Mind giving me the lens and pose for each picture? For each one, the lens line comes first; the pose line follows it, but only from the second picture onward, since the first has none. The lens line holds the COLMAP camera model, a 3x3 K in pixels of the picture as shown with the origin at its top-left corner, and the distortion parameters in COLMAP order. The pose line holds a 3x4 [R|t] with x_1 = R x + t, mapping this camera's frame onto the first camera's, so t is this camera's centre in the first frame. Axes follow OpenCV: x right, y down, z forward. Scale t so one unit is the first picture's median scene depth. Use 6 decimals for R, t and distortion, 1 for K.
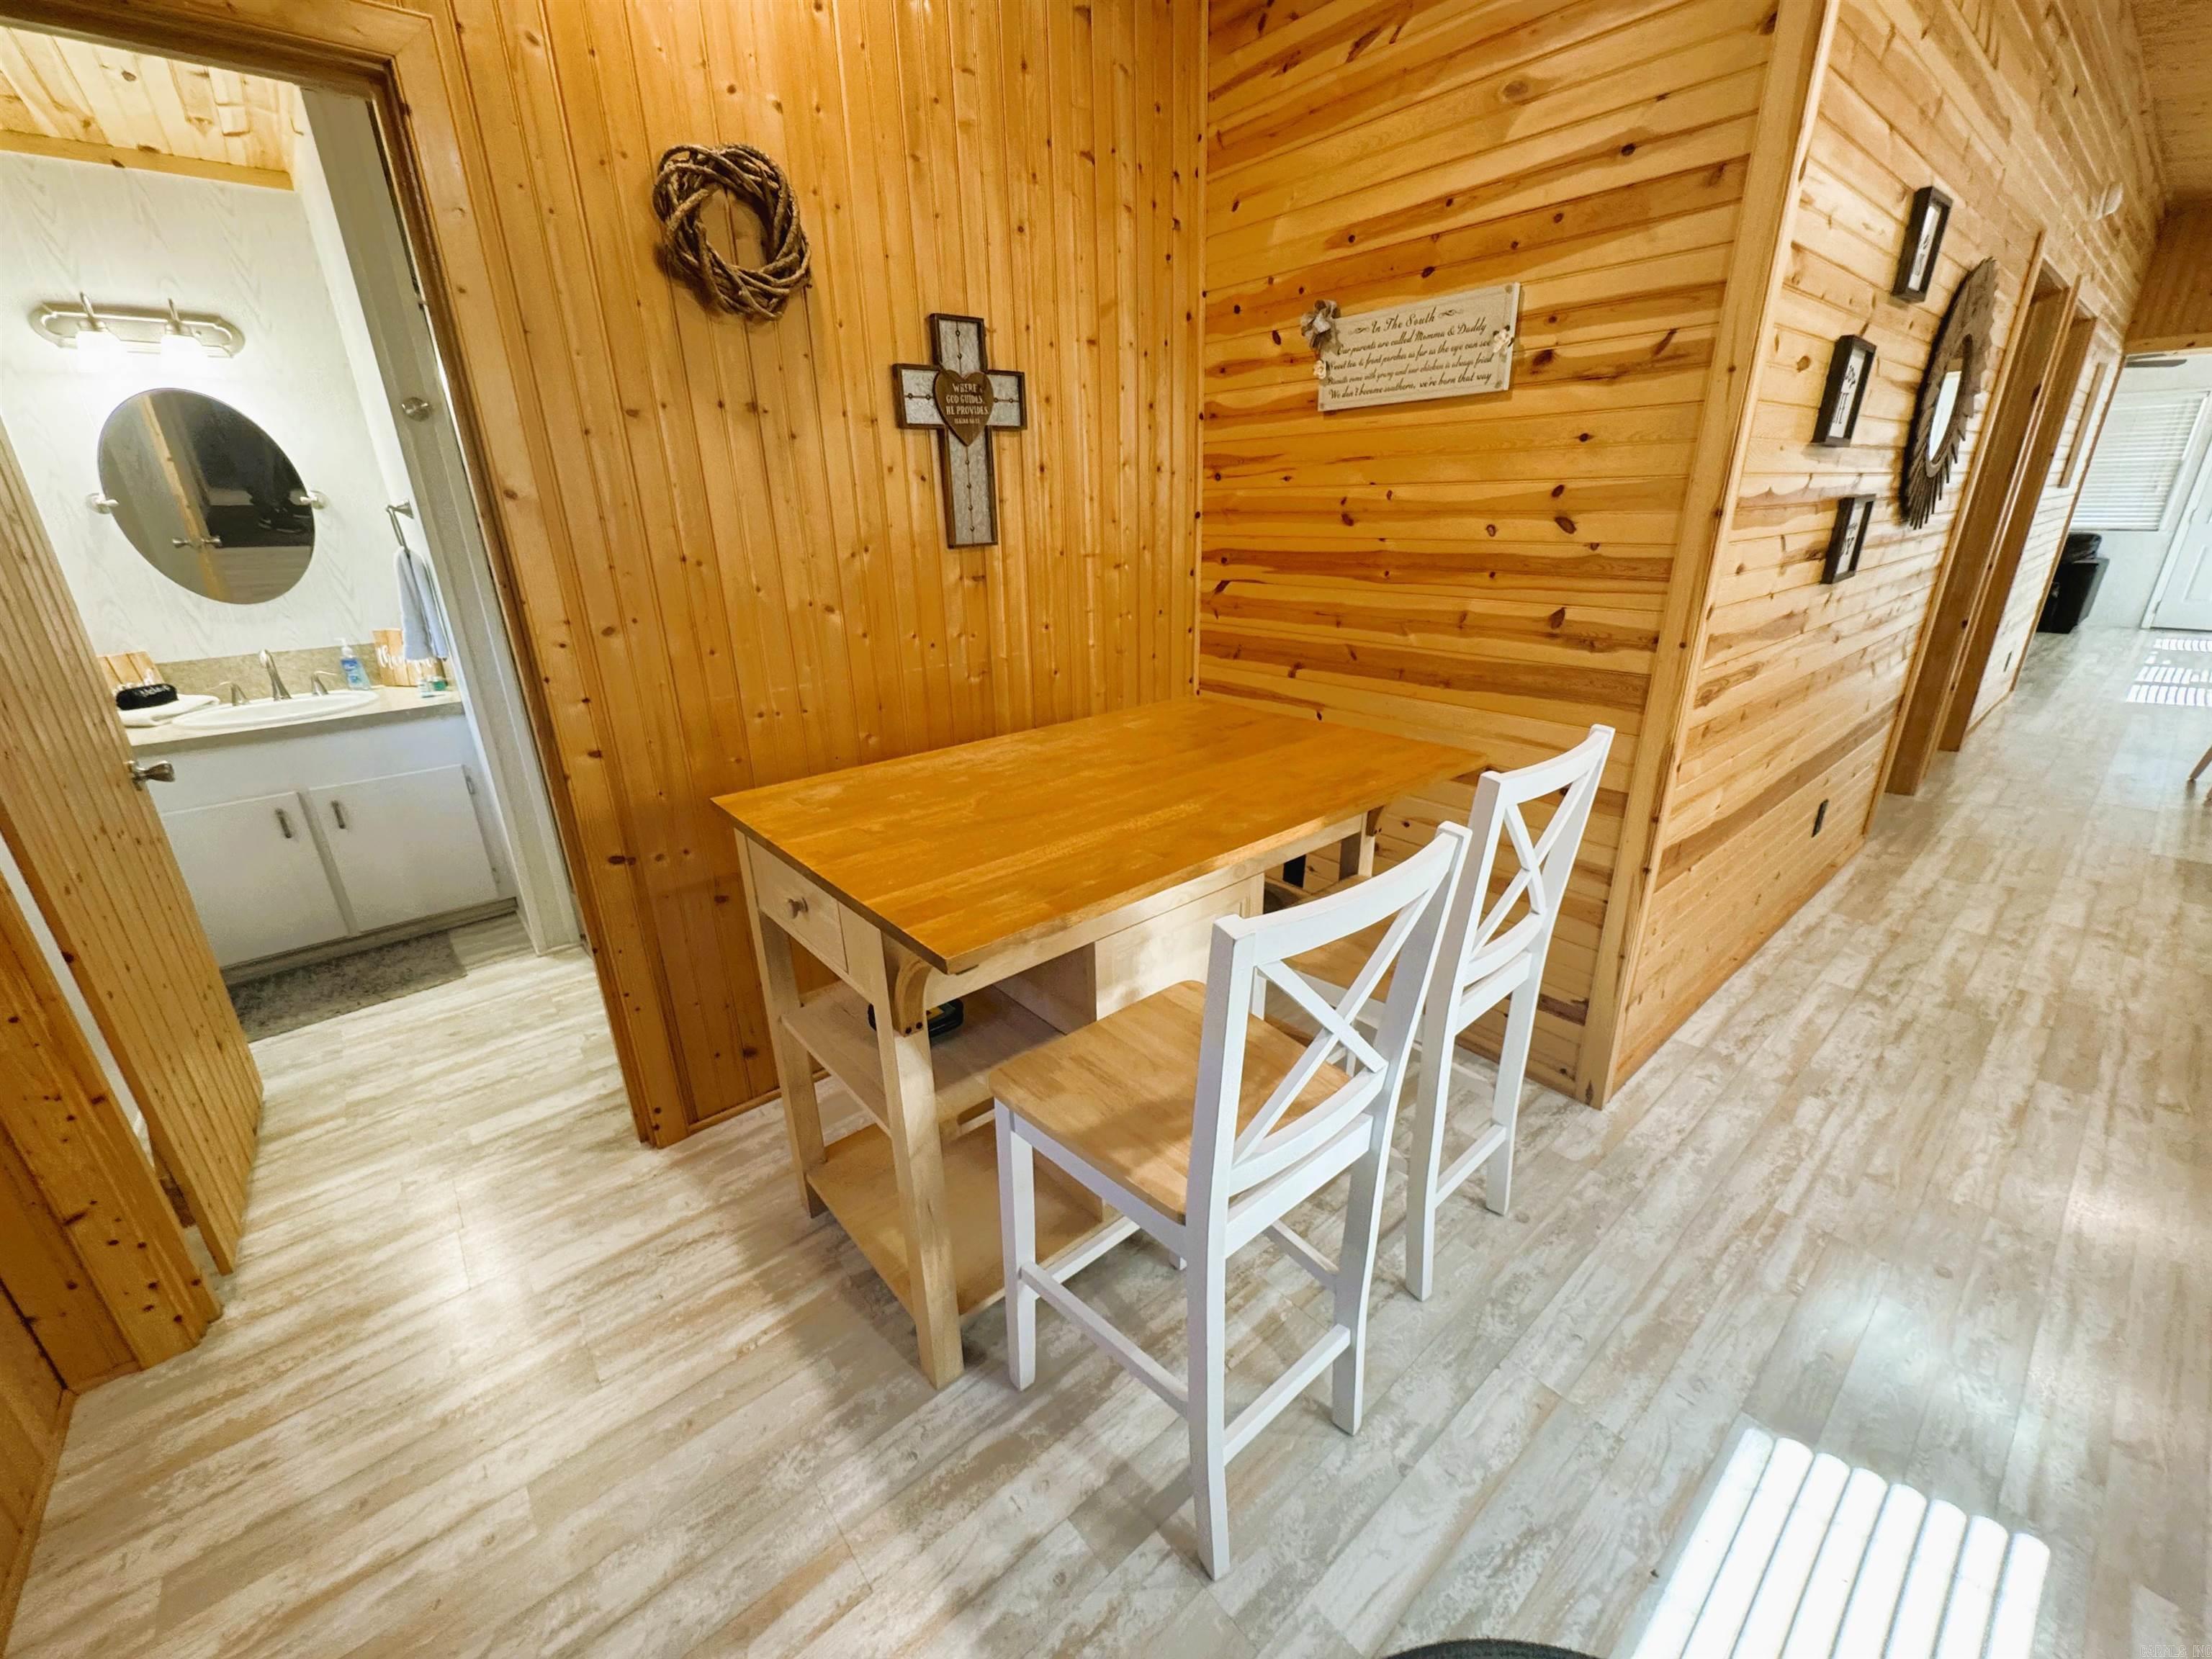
lens RADIAL K [[894.1, 0, 1106.0], [0, 894.1, 829.5], [0, 0, 1]] dist [0.000770, 0.000180]
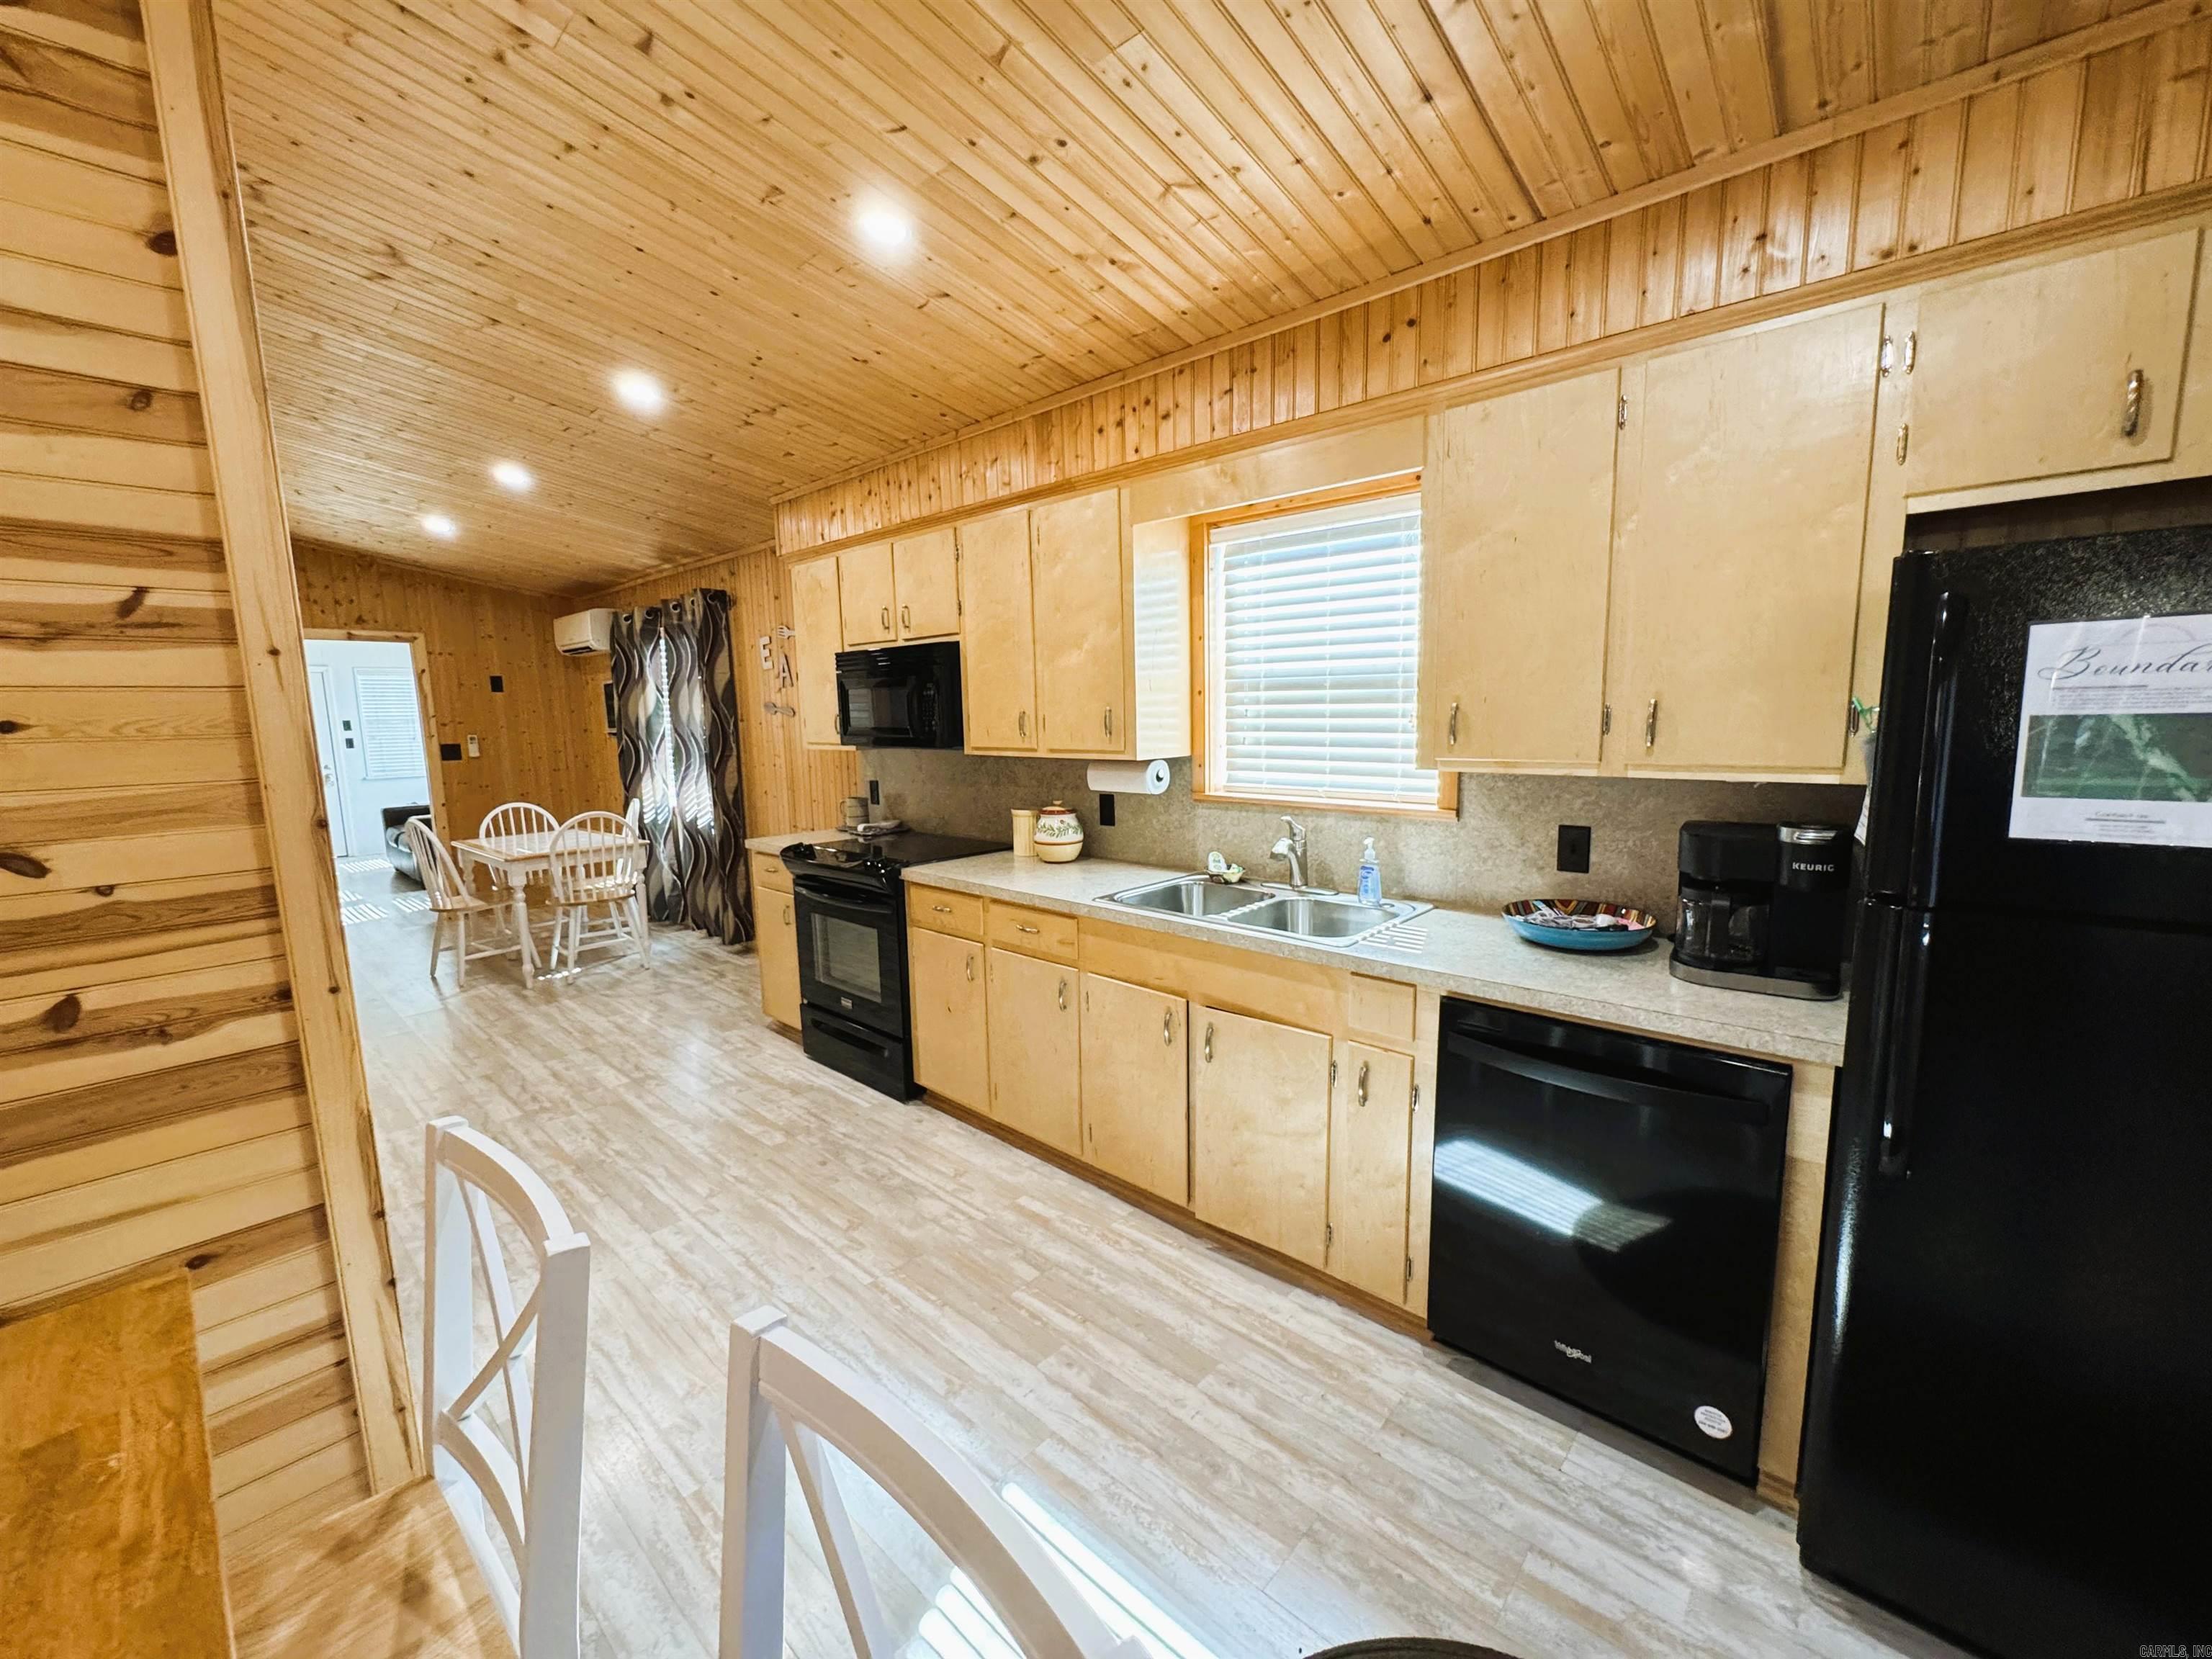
lens RADIAL K [[894.1, 0, 1106.0], [0, 894.1, 829.5], [0, 0, 1]] dist [0.000770, 0.000180]
pose [[-0.119774, -0.114816, 0.986140, -0.148150], [0.368311, 0.917271, 0.151532, -0.196218], [-0.921955, 0.381356, -0.067577, 0.389414]]
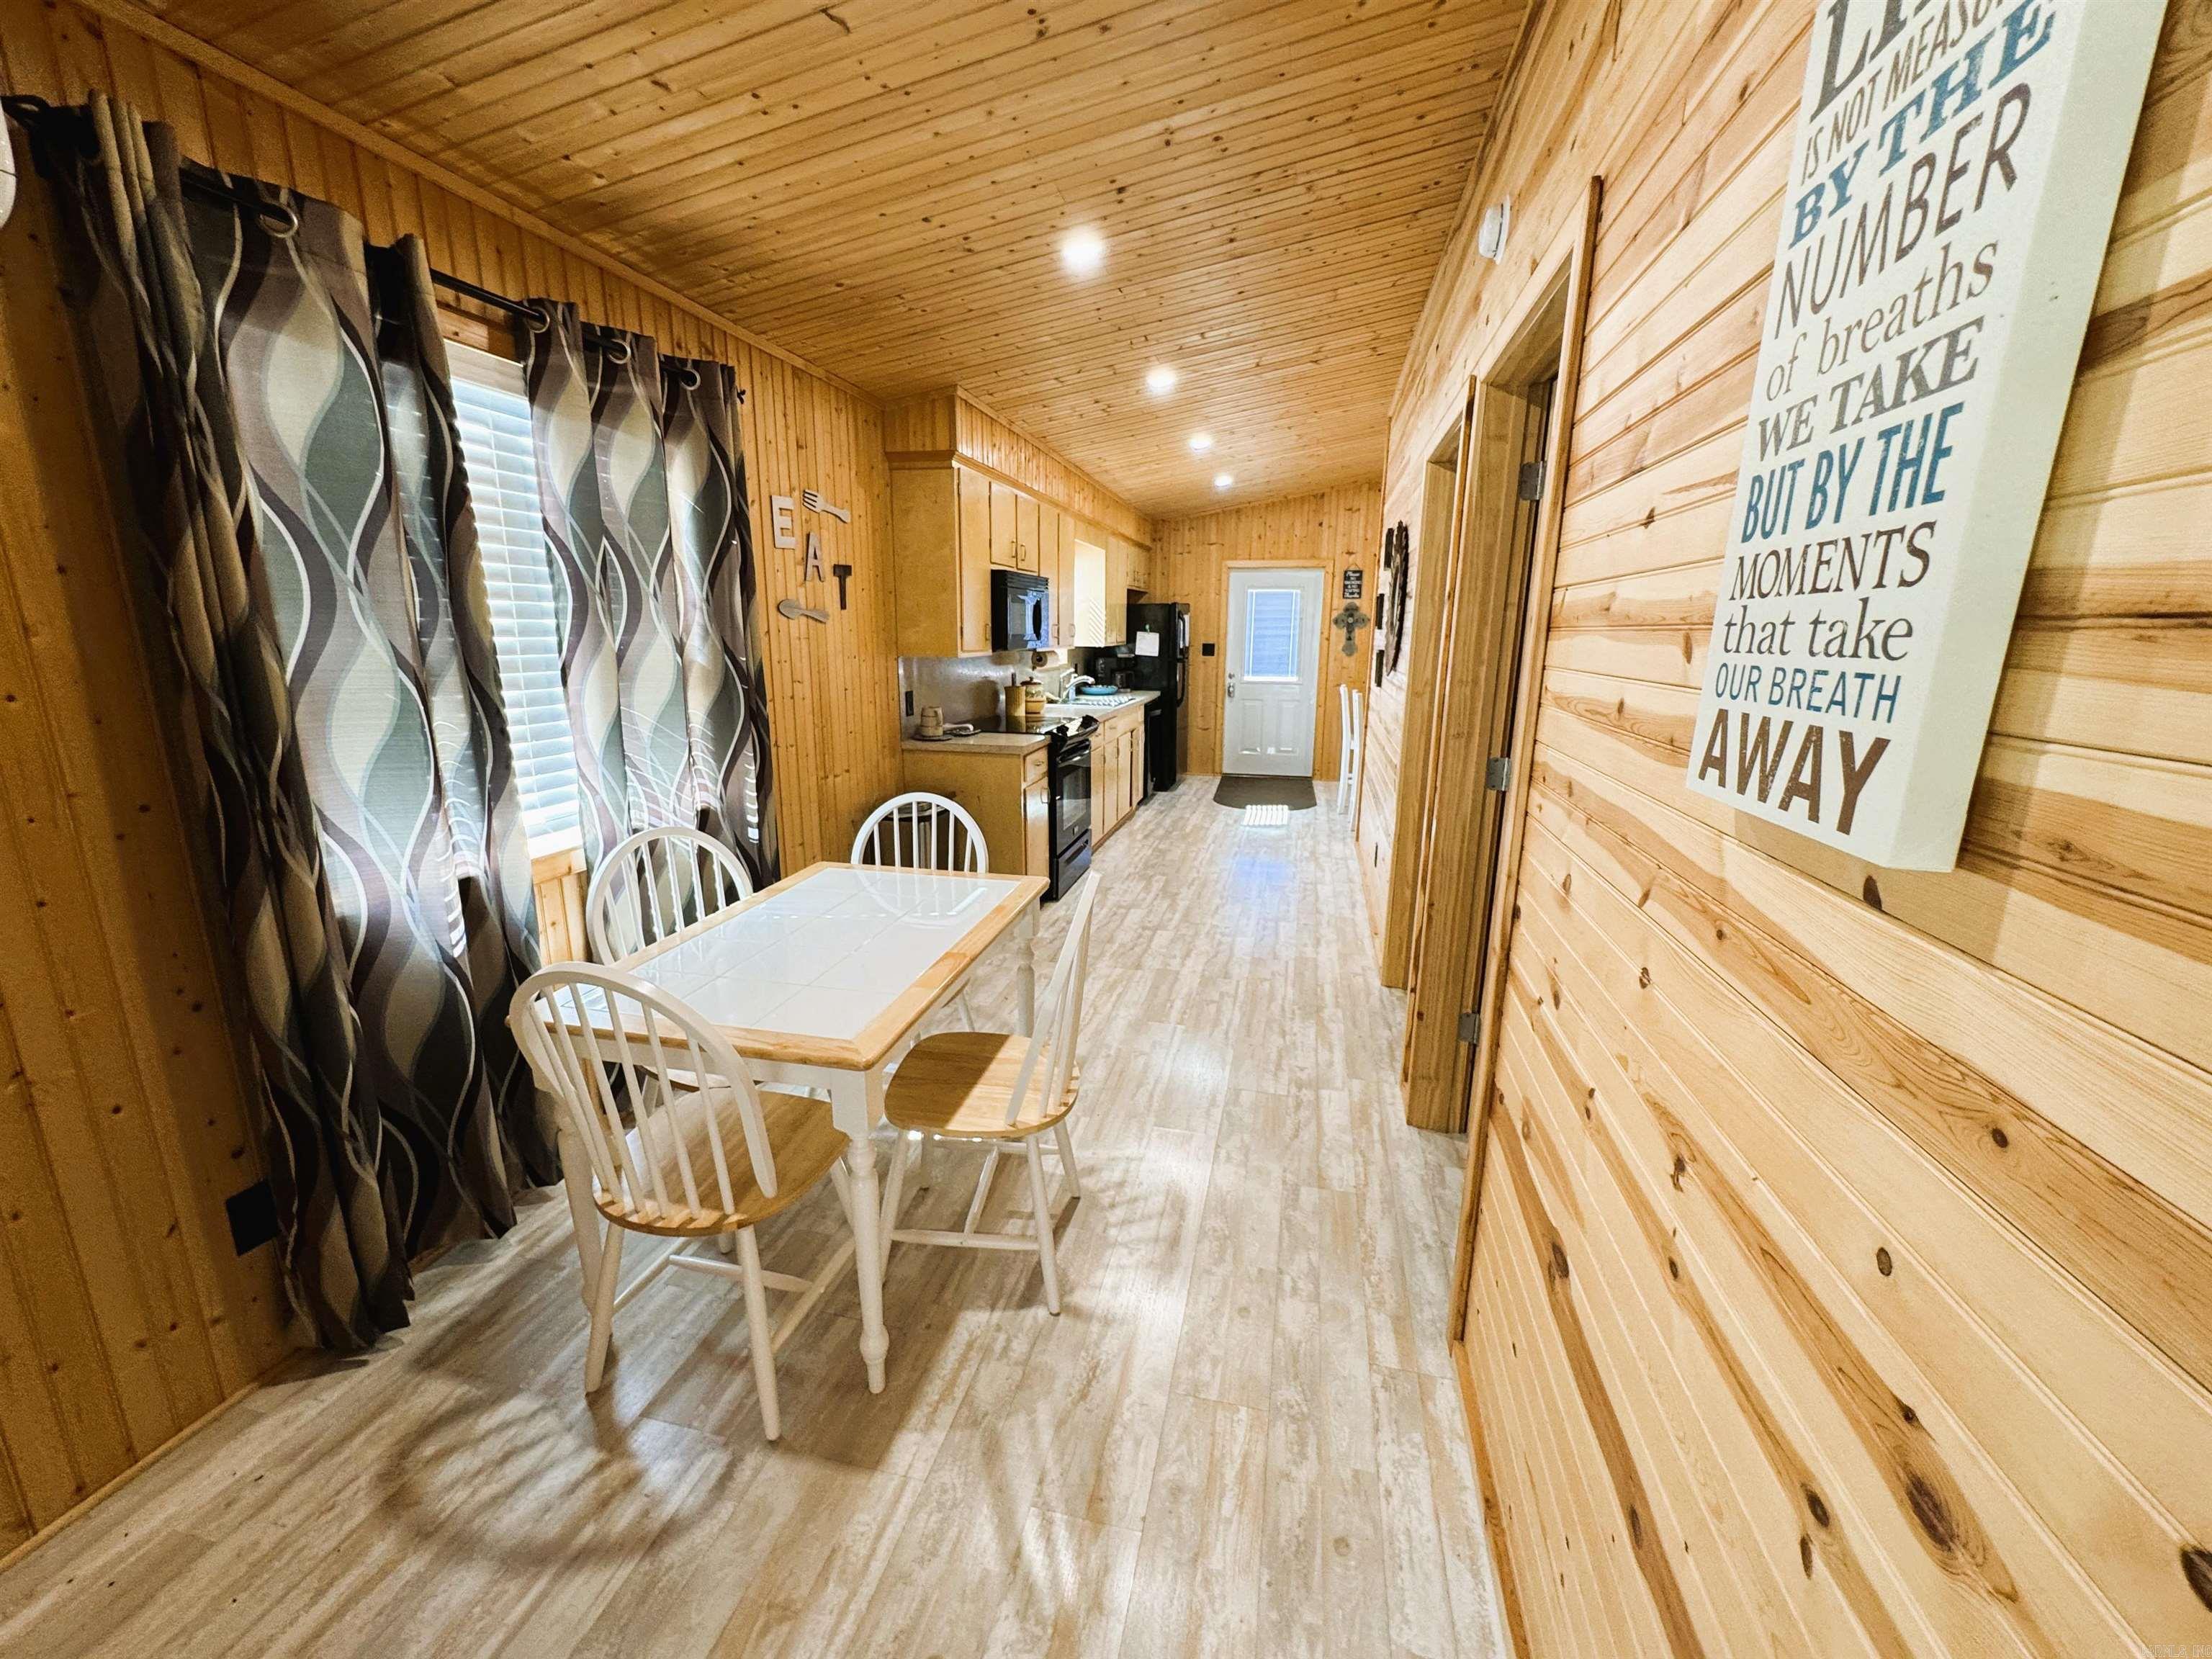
lens RADIAL K [[894.1, 0, 1106.0], [0, 894.1, 829.5], [0, 0, 1]] dist [0.000770, 0.000180]
pose [[-0.800581, 0.142726, -0.581979, 3.317490], [-0.209726, 0.843053, 0.495255, -1.149441], [0.561325, 0.518547, -0.644998, 2.753178]]
